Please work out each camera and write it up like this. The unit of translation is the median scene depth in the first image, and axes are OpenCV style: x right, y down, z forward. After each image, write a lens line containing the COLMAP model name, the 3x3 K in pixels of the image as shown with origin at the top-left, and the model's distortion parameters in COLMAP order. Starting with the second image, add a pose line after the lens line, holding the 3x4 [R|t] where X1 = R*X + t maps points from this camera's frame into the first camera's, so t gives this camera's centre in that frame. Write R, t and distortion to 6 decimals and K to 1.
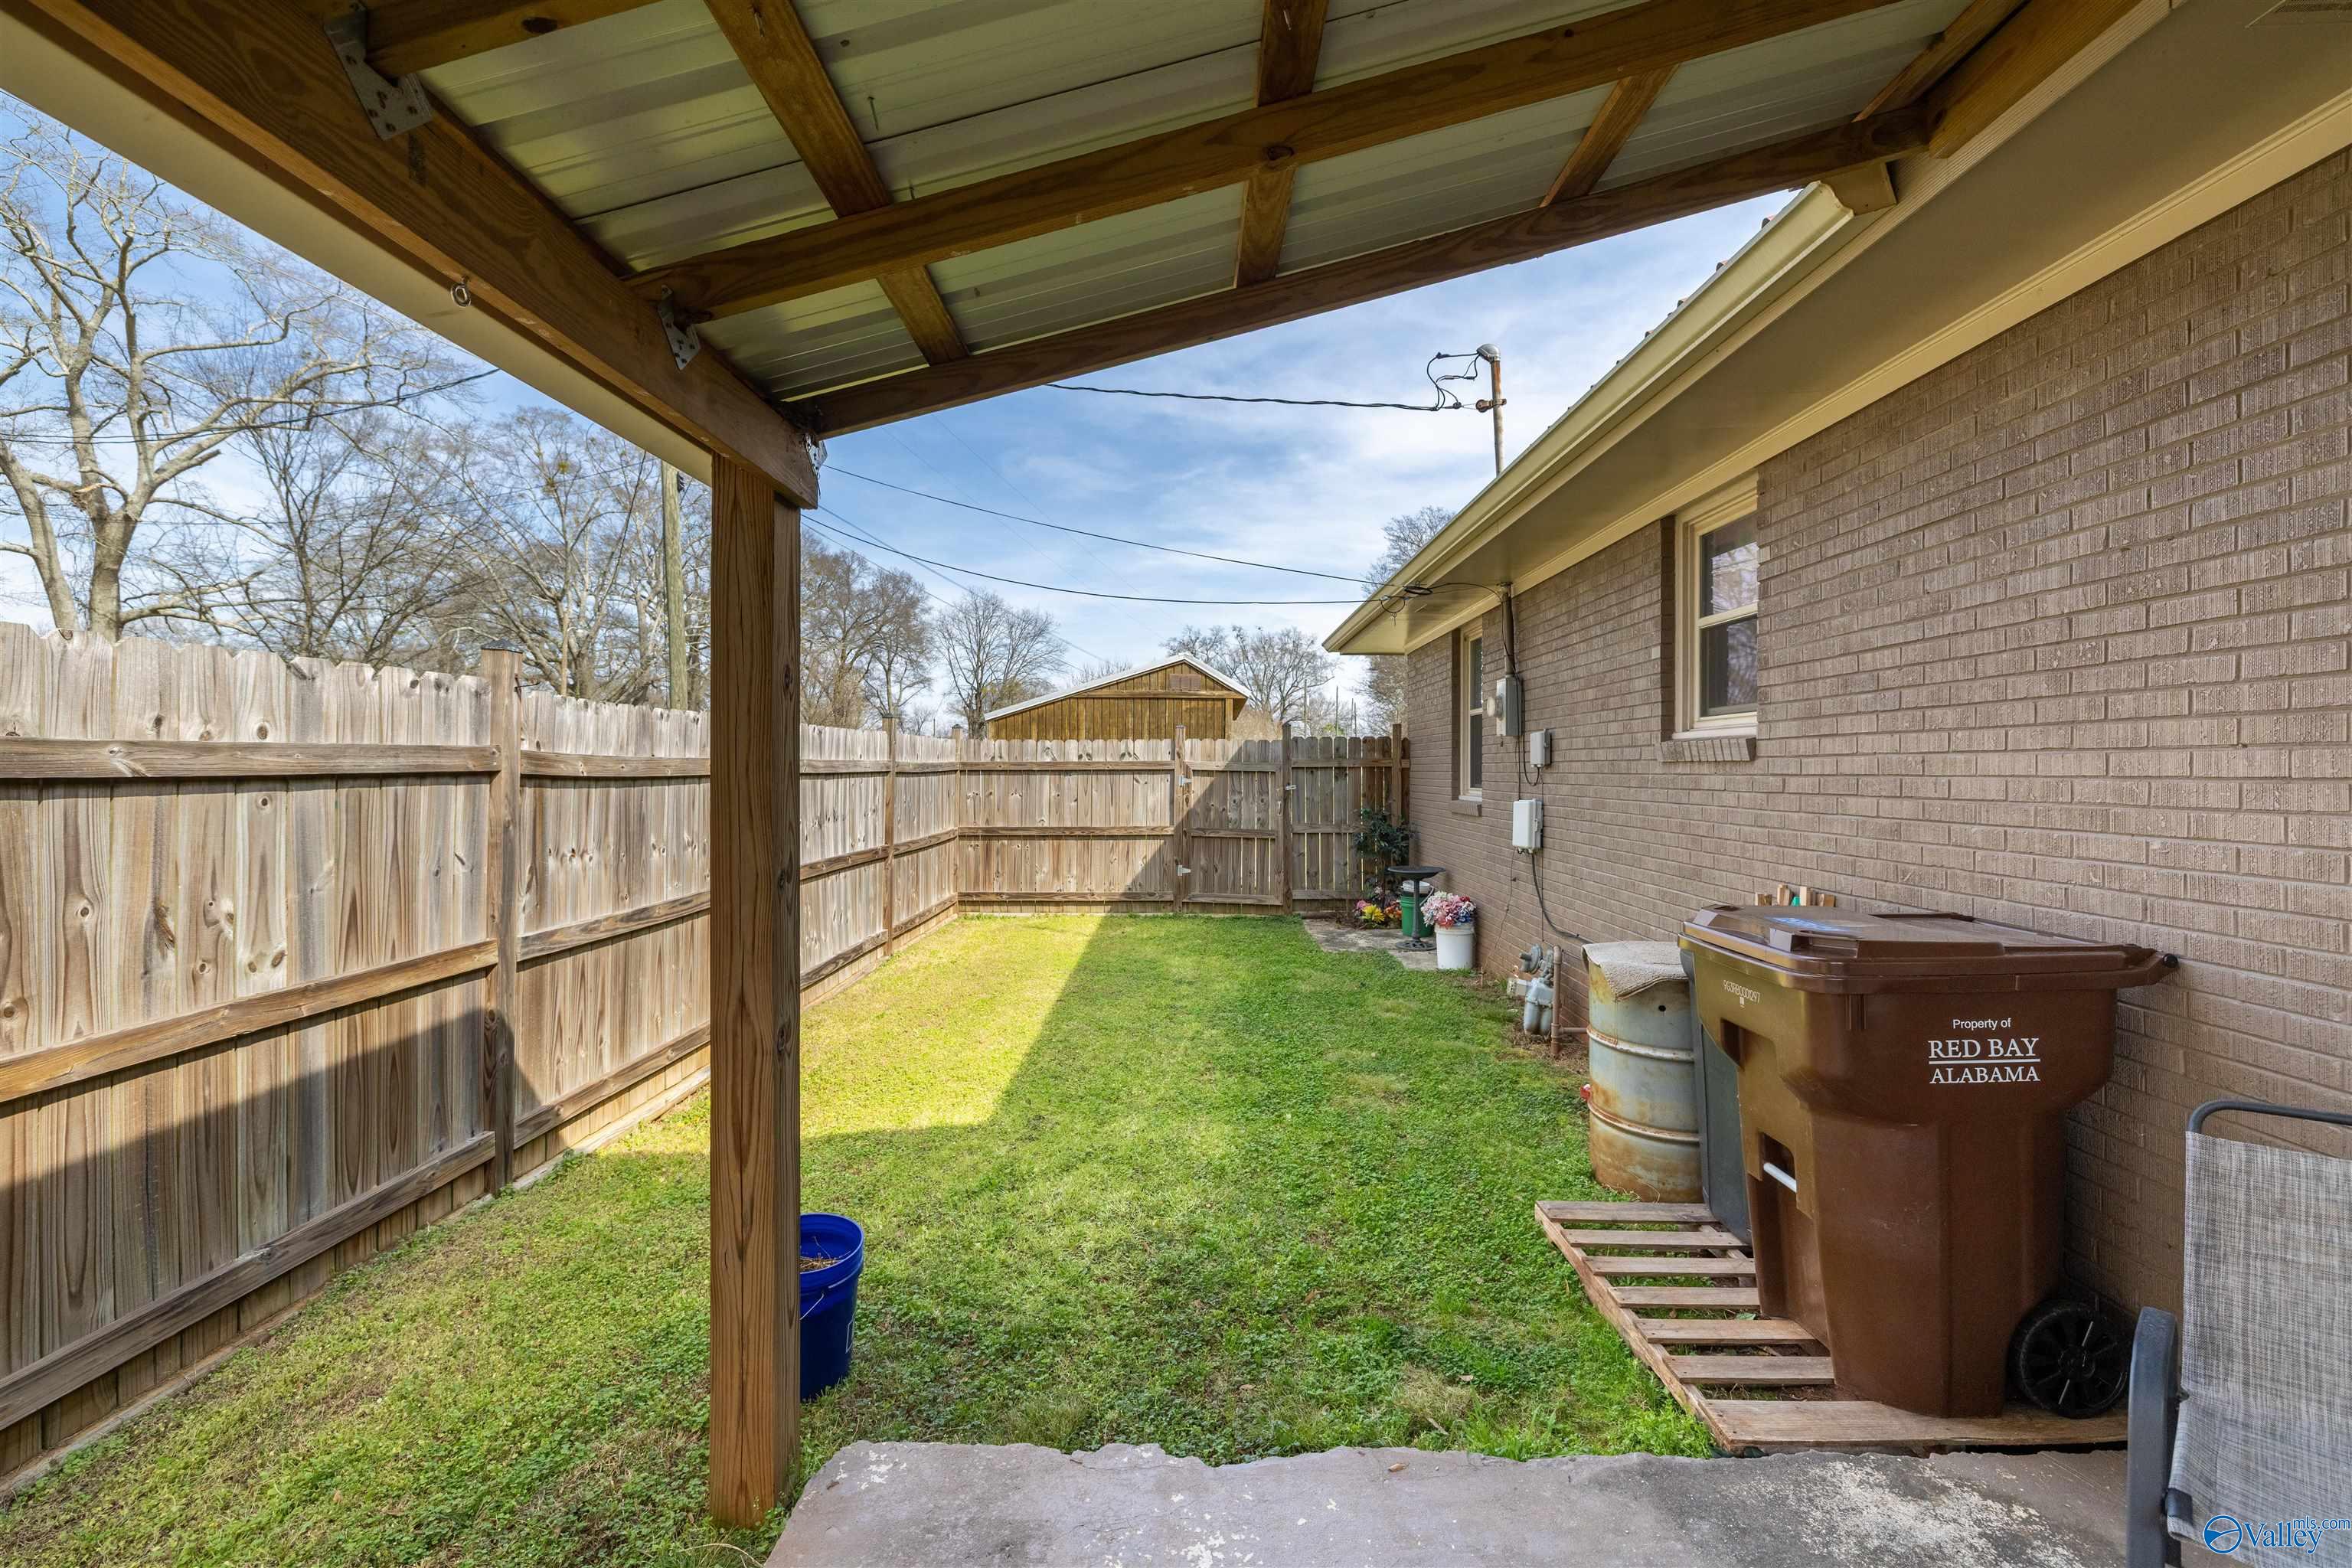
lens RADIAL K [[1001.4, 0, 1178.4], [0, 1001.4, 775.4], [0, 0, 1]] dist [-0.002967, 0.000312]
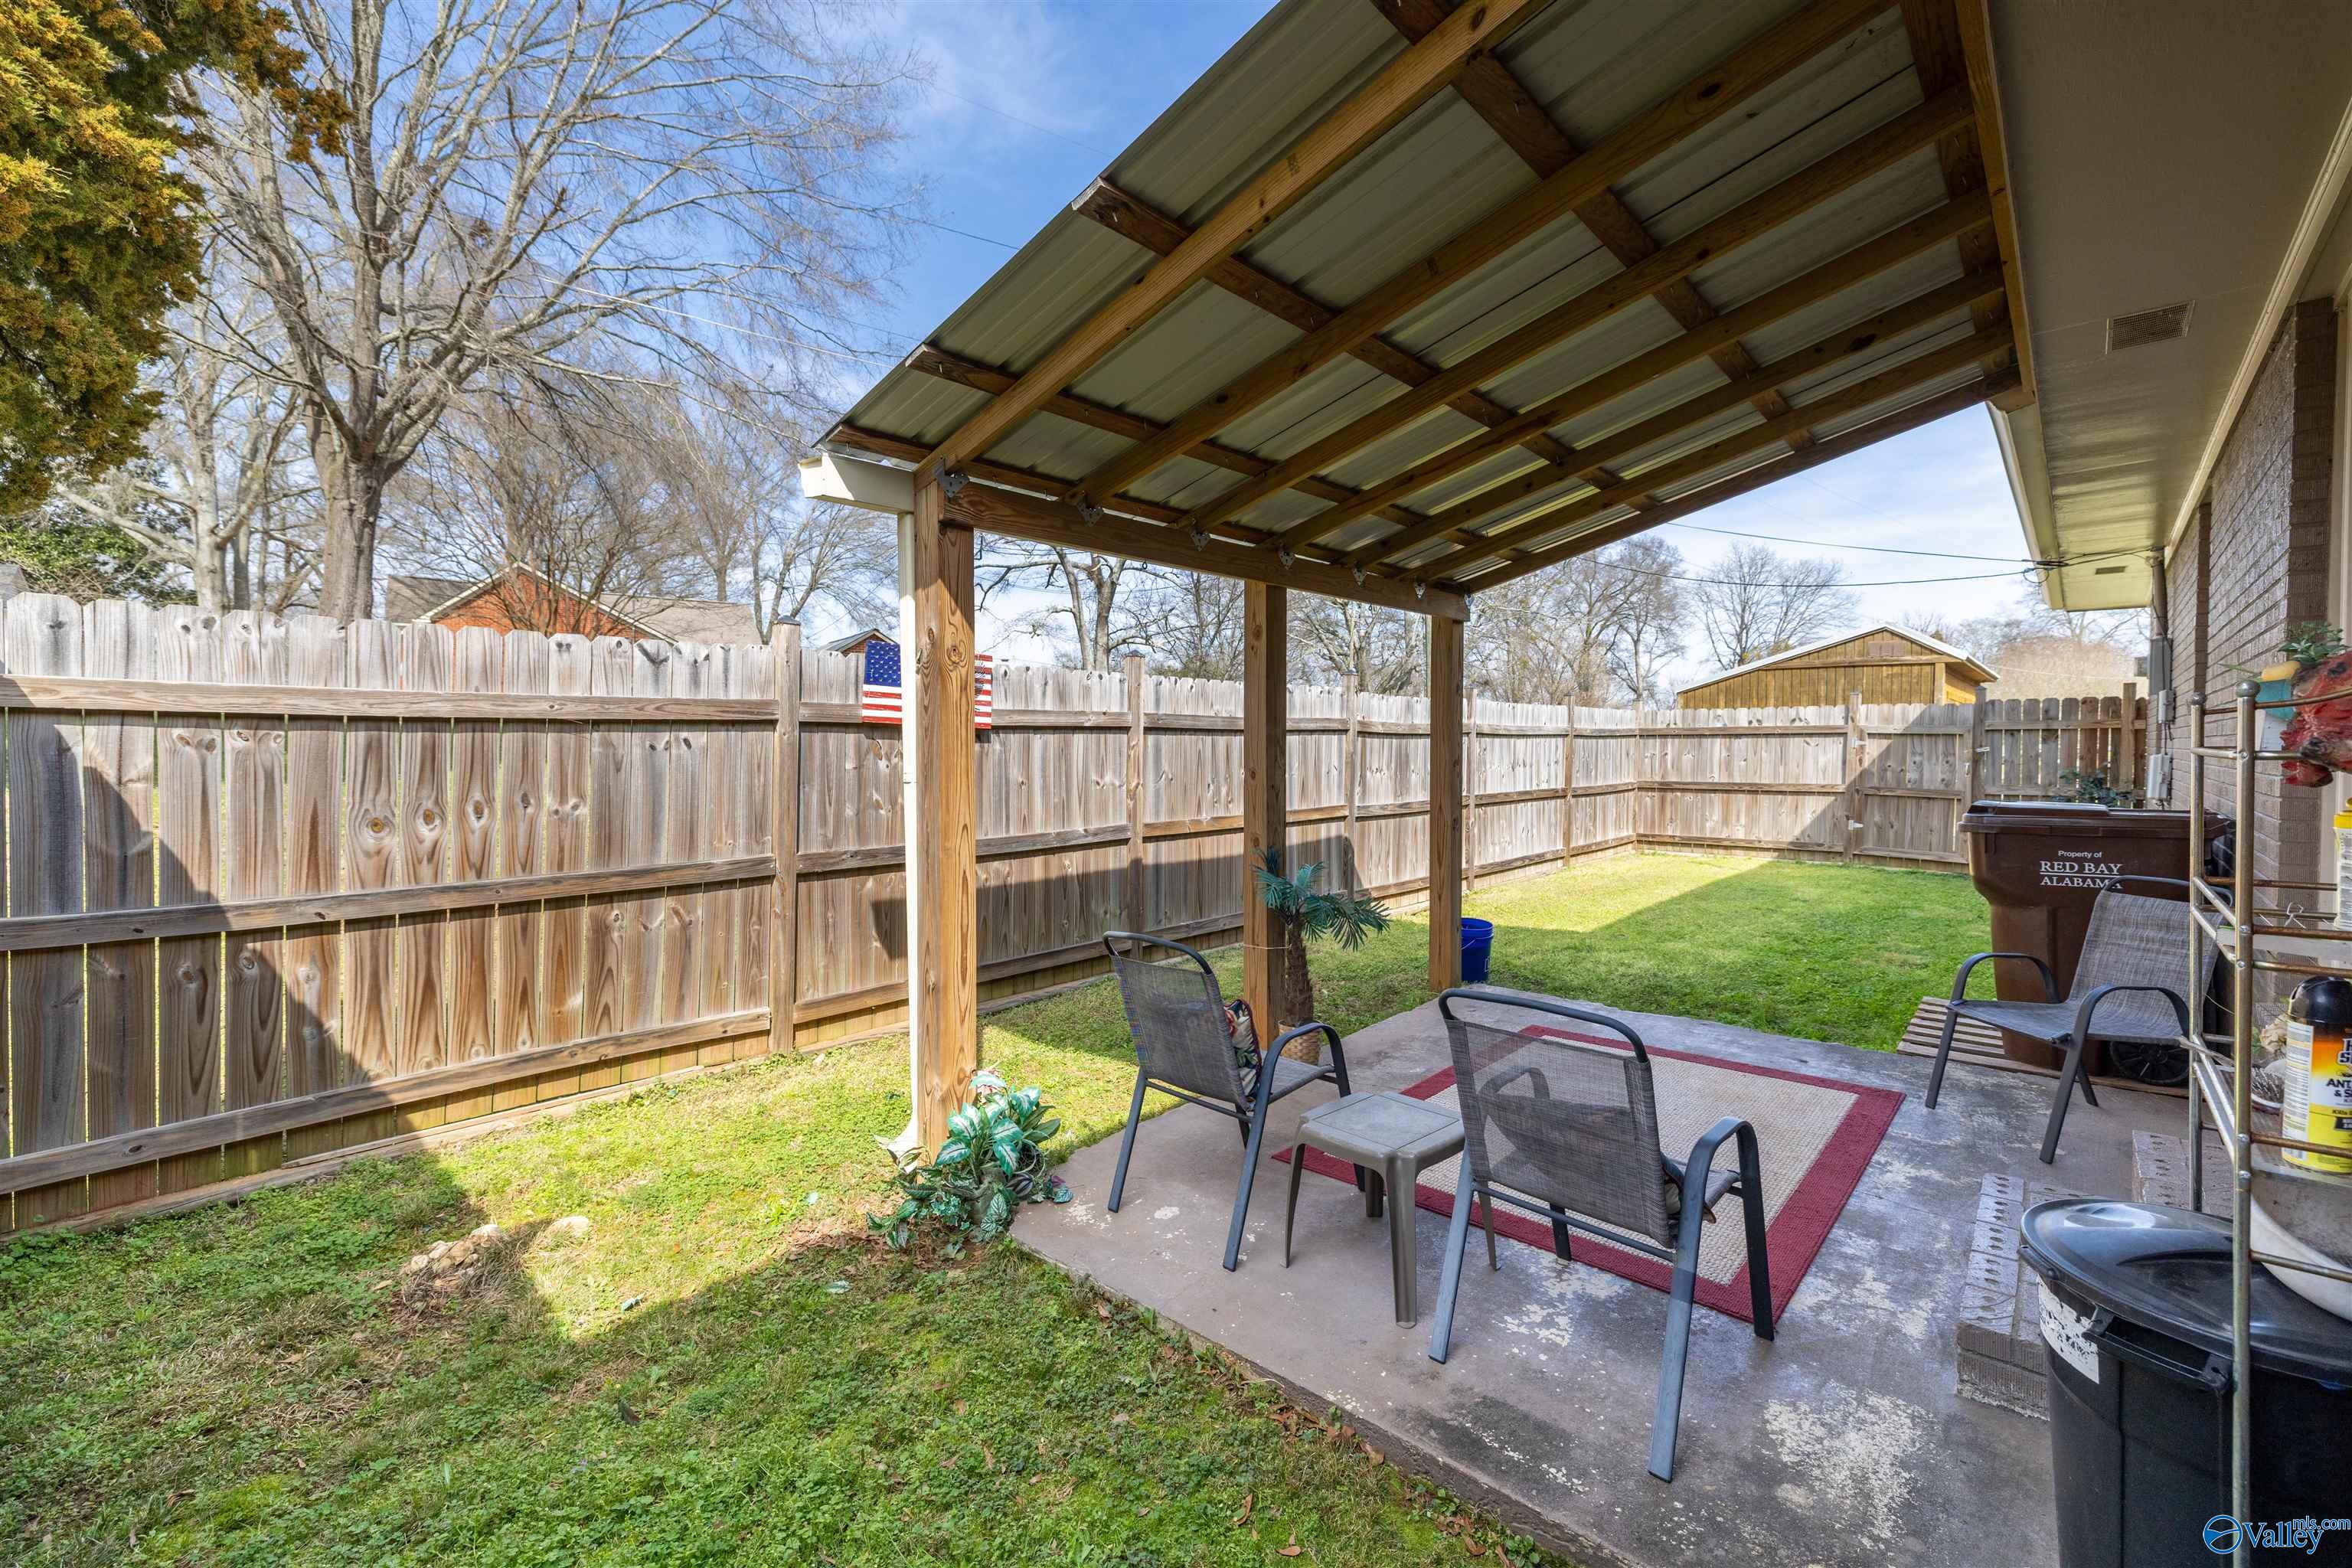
lens RADIAL K [[1001.4, 0, 1176.4], [0, 1001.4, 762.6], [0, 0, 1]] dist [-0.002967, 0.000312]
pose [[0.753049, 0.010058, -0.657888, 0.164002], [-0.001806, 0.999911, 0.013219, 0.013557], [0.657962, -0.008767, 0.753000, -0.307284]]
